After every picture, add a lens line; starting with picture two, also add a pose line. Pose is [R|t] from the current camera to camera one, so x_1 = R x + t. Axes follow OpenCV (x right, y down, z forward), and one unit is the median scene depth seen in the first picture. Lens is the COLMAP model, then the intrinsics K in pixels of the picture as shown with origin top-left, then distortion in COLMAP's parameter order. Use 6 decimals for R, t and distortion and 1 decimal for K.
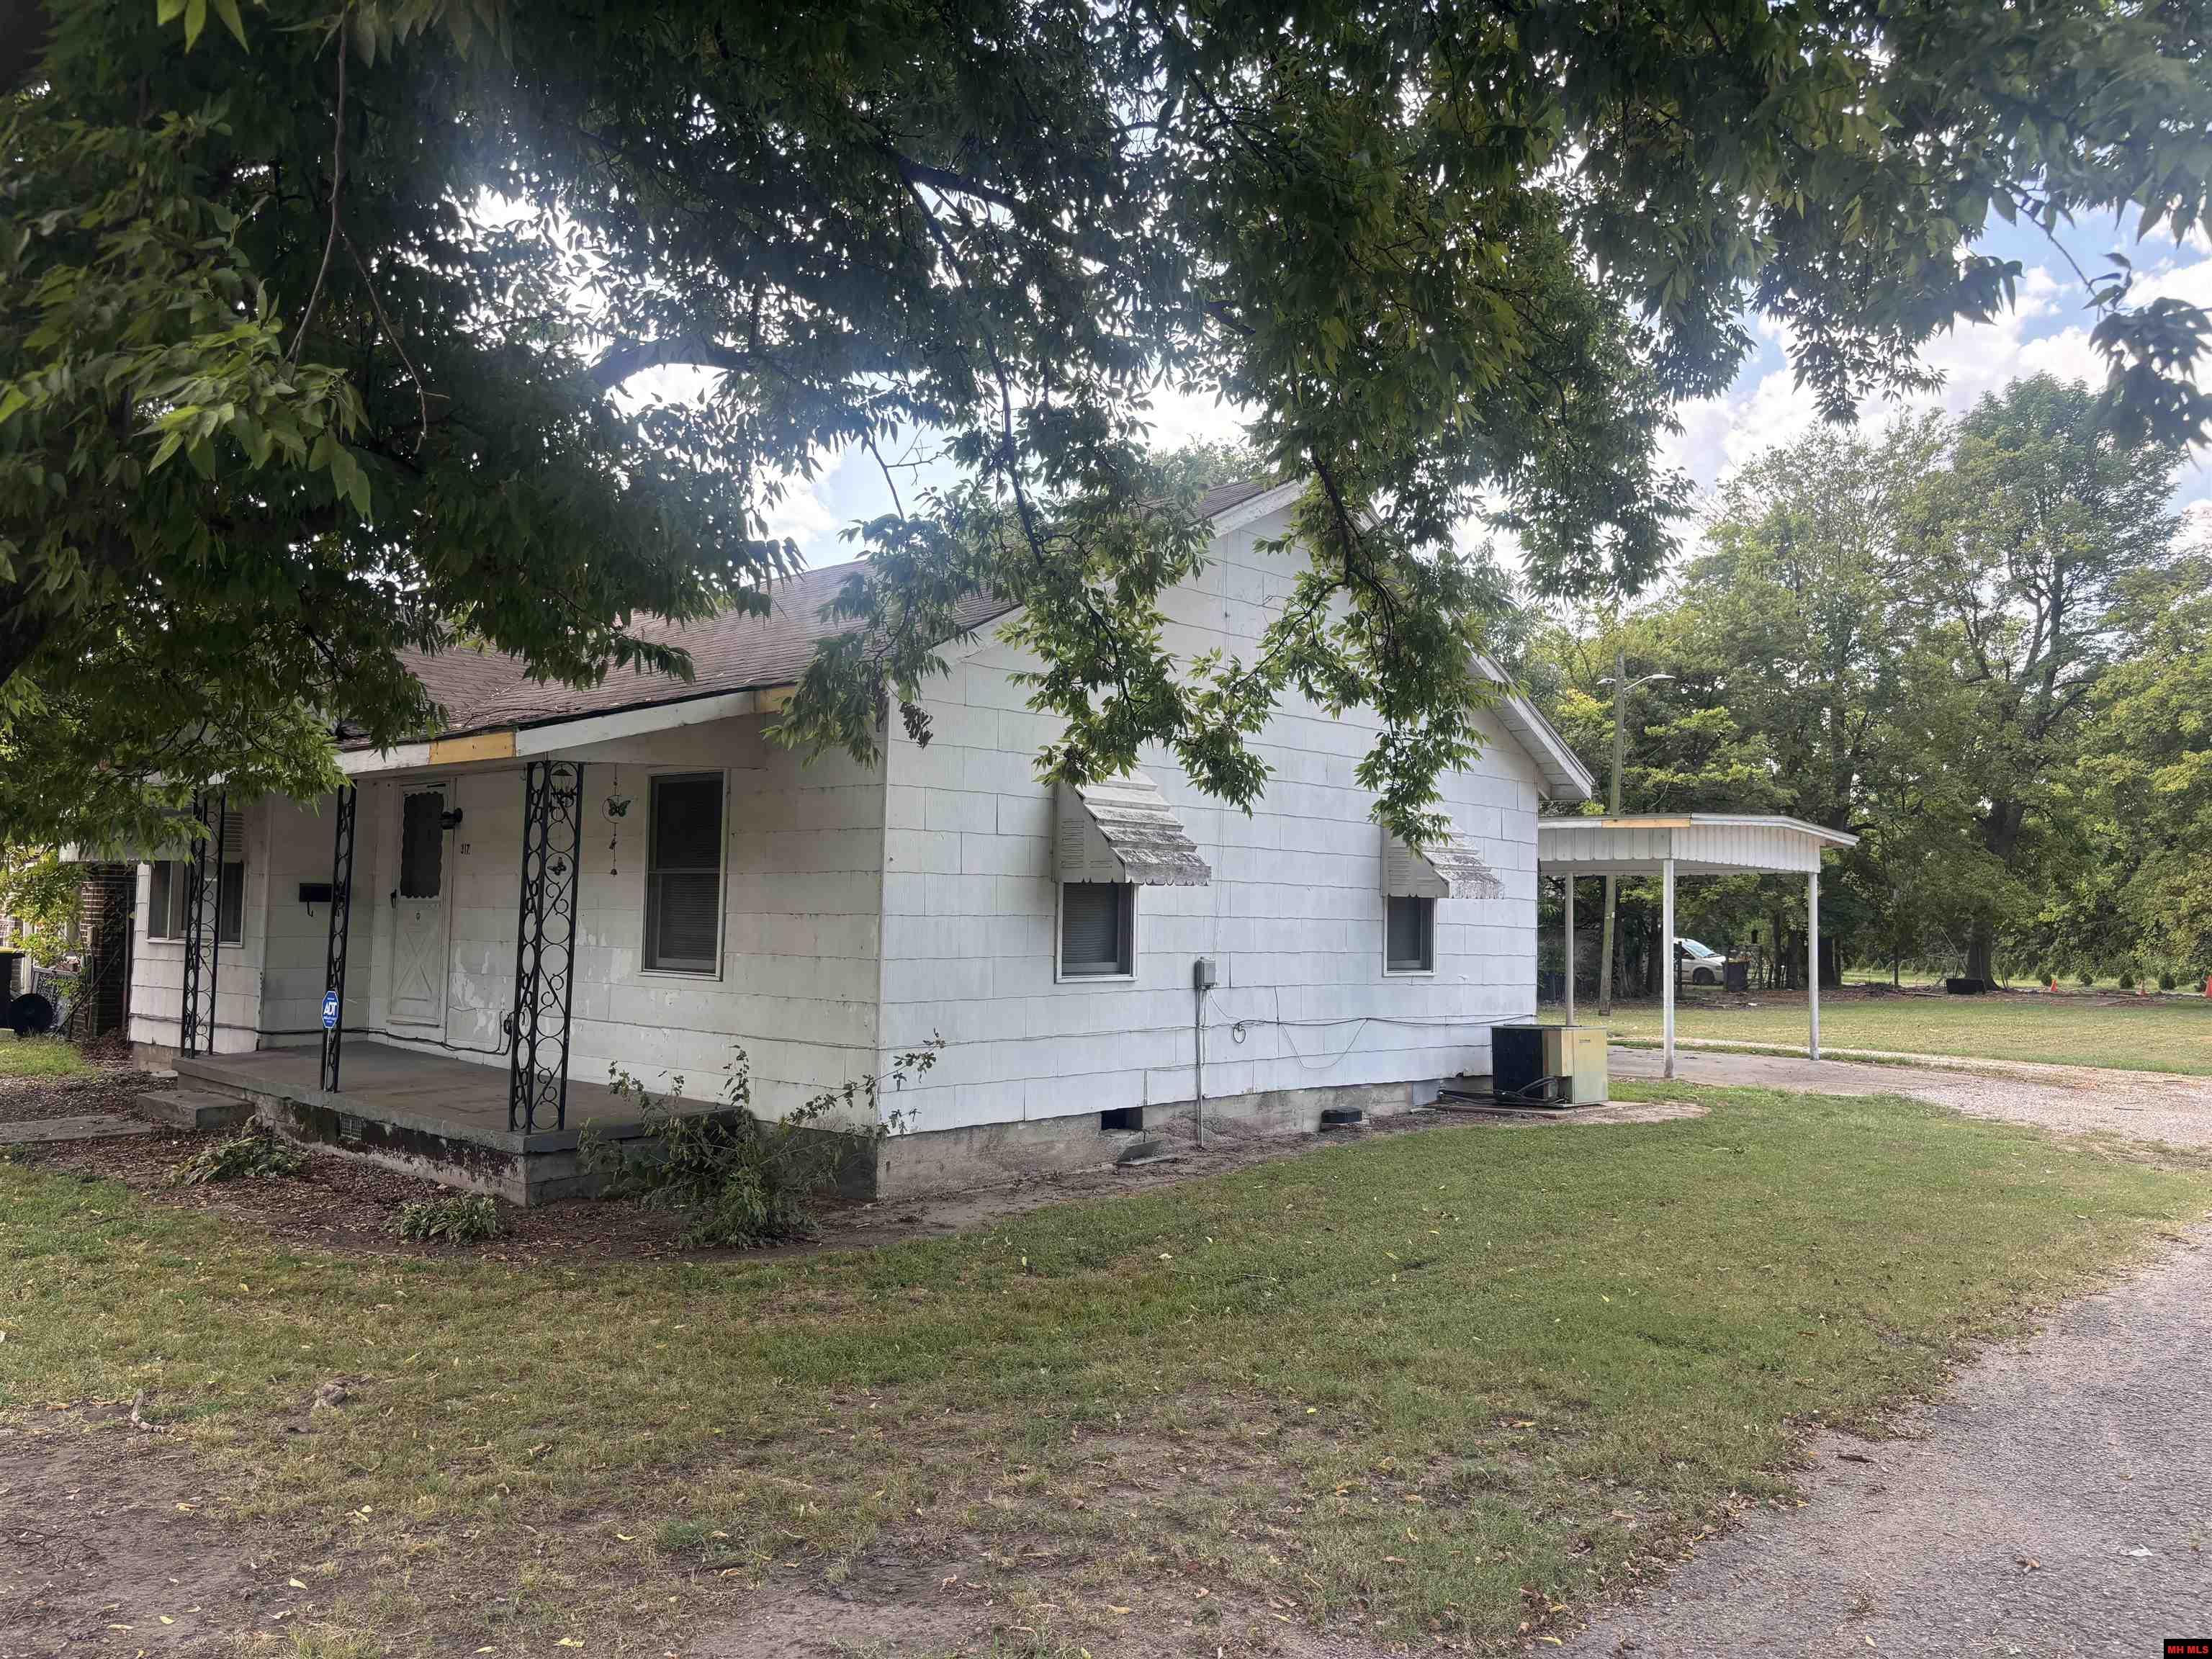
lens RADIAL K [[1707.6, 0, 1110.6], [0, 1707.6, 814.6], [0, 0, 1]] dist [0.047354, -0.032076]
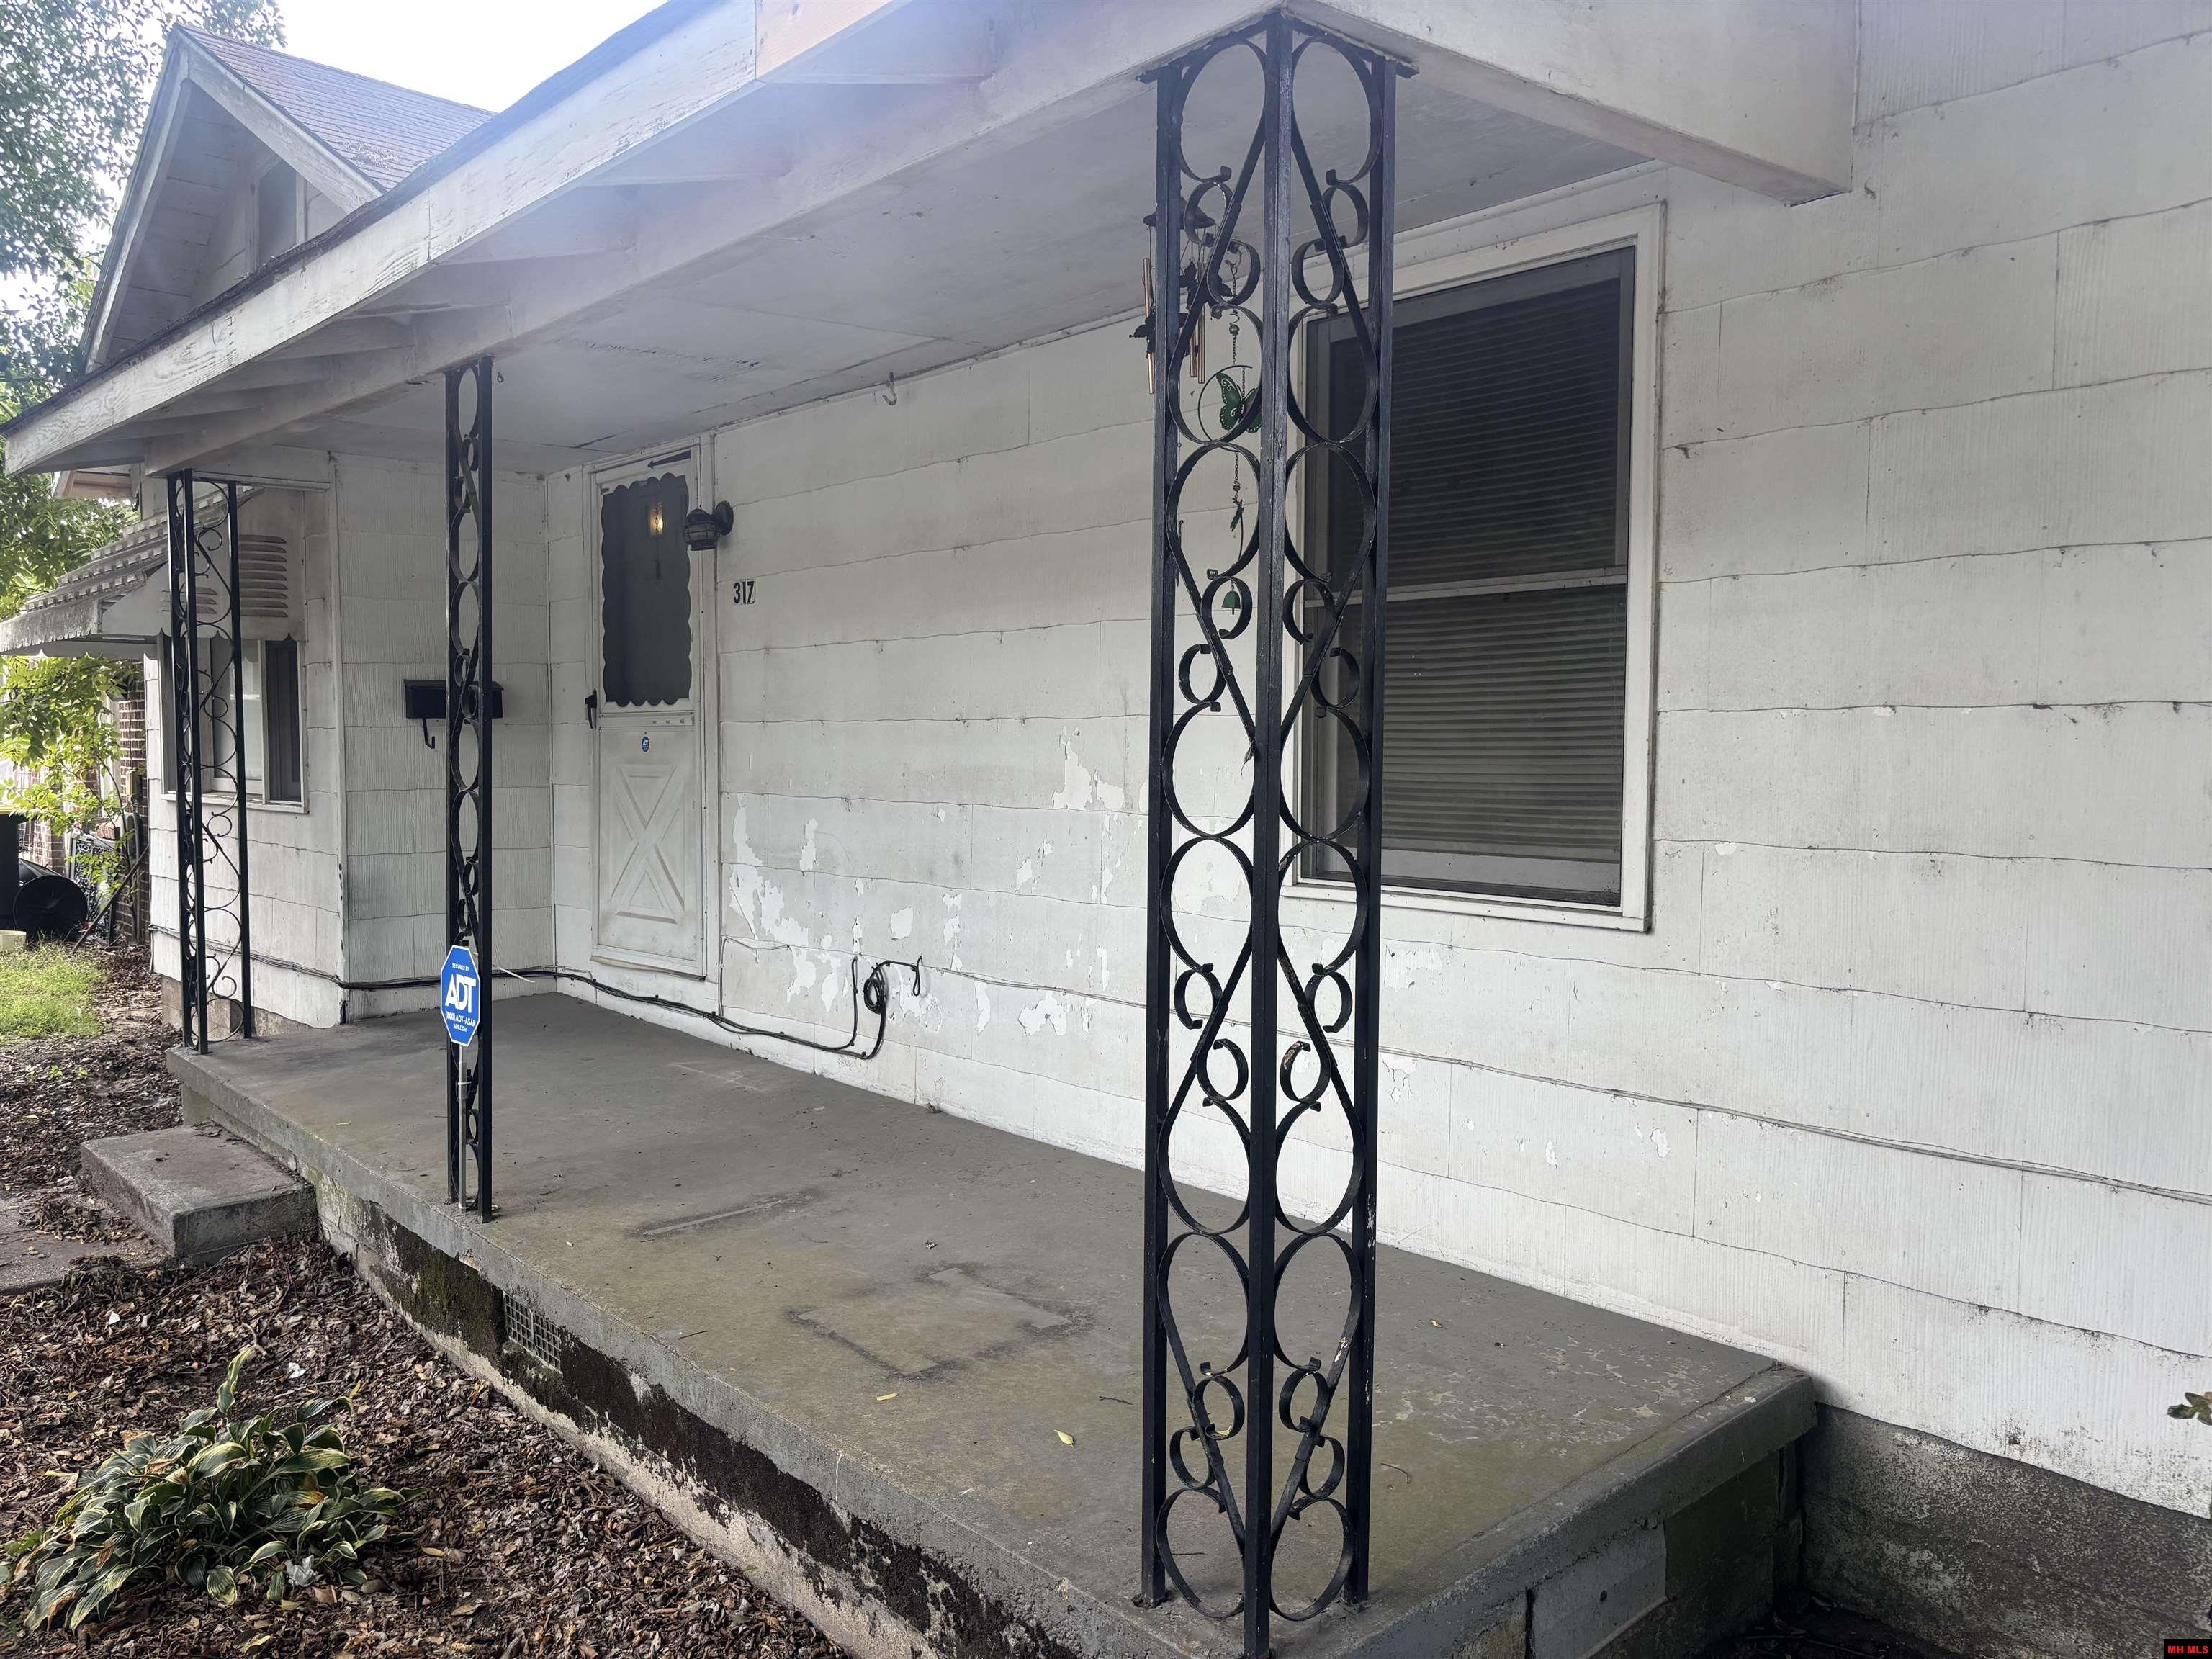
lens RADIAL K [[1707.6, 0, 1116.8], [0, 1707.6, 841.8], [0, 0, 1]] dist [0.047354, -0.032076]
pose [[0.996360, -0.011811, -0.084429, -0.265463], [0.021516, 0.993134, 0.114982, 0.038715], [0.082491, -0.116380, 0.989773, 0.613516]]
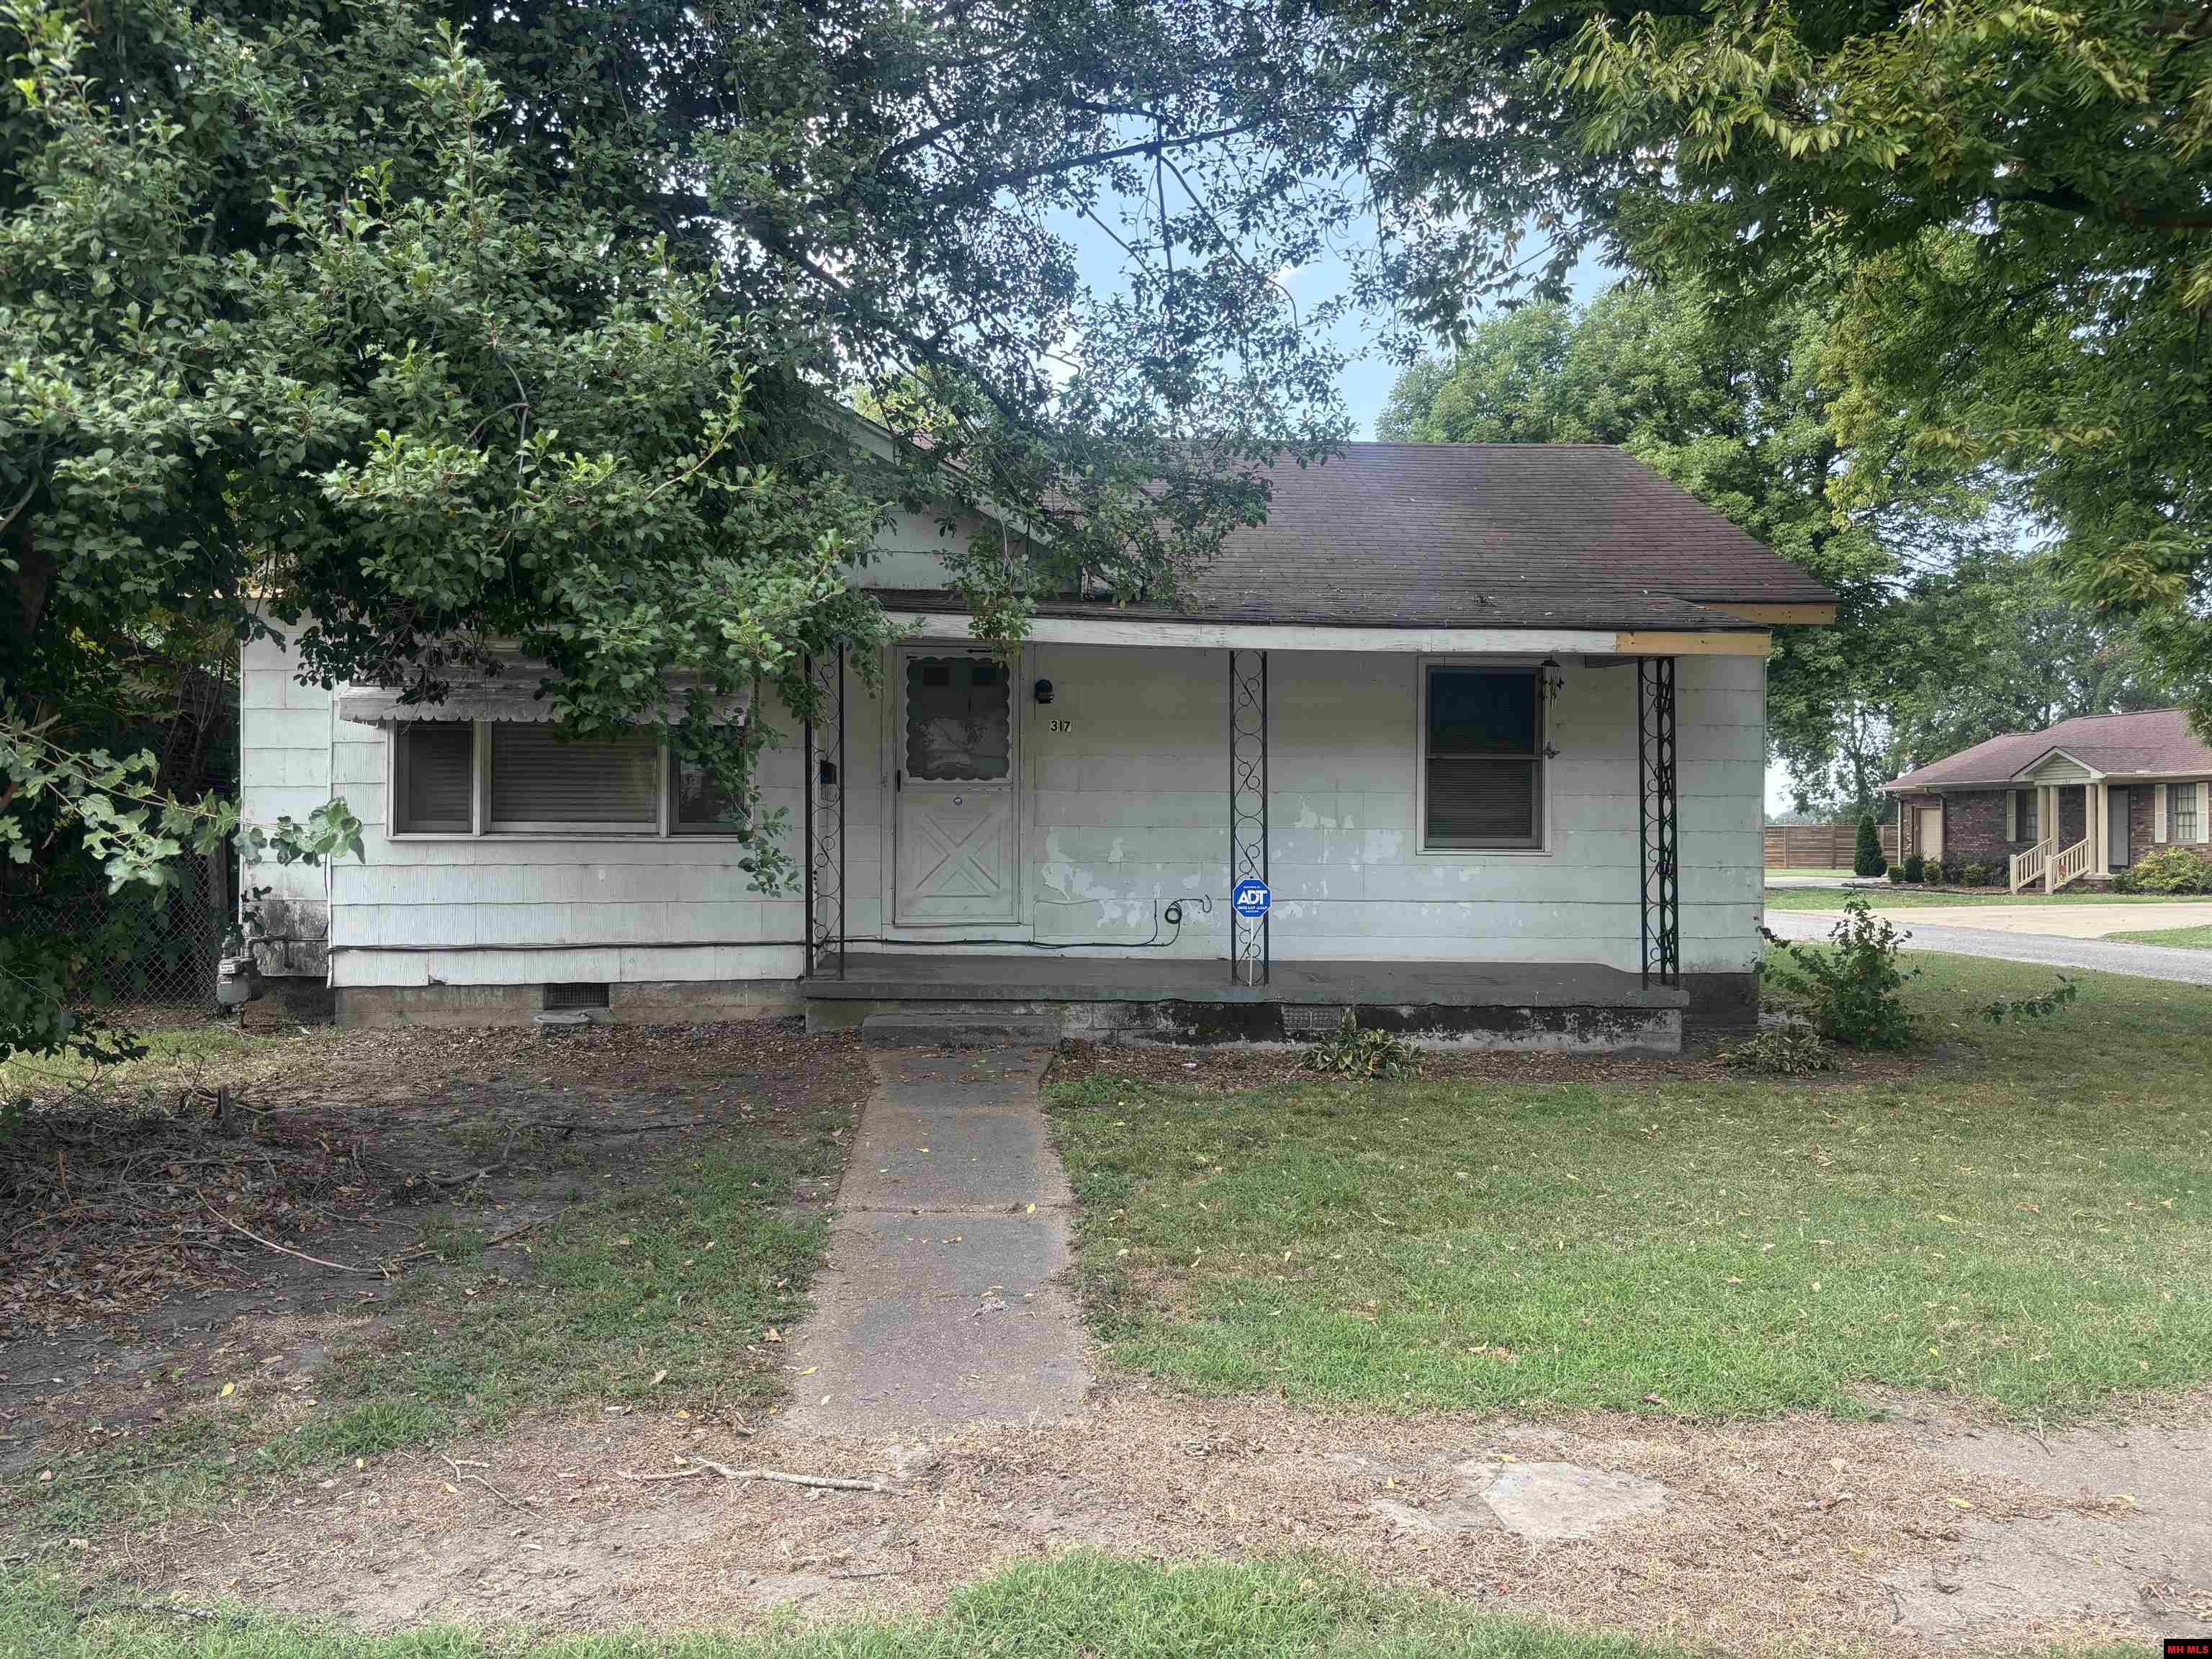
lens RADIAL K [[1707.6, 0, 1100.7], [0, 1707.6, 820.4], [0, 0, 1]] dist [0.047354, -0.032076]
pose [[0.634353, -0.012141, 0.772948, -1.176686], [-0.041296, 0.997917, 0.049566, 0.025592], [-0.771940, -0.063362, 0.632530, 0.450461]]
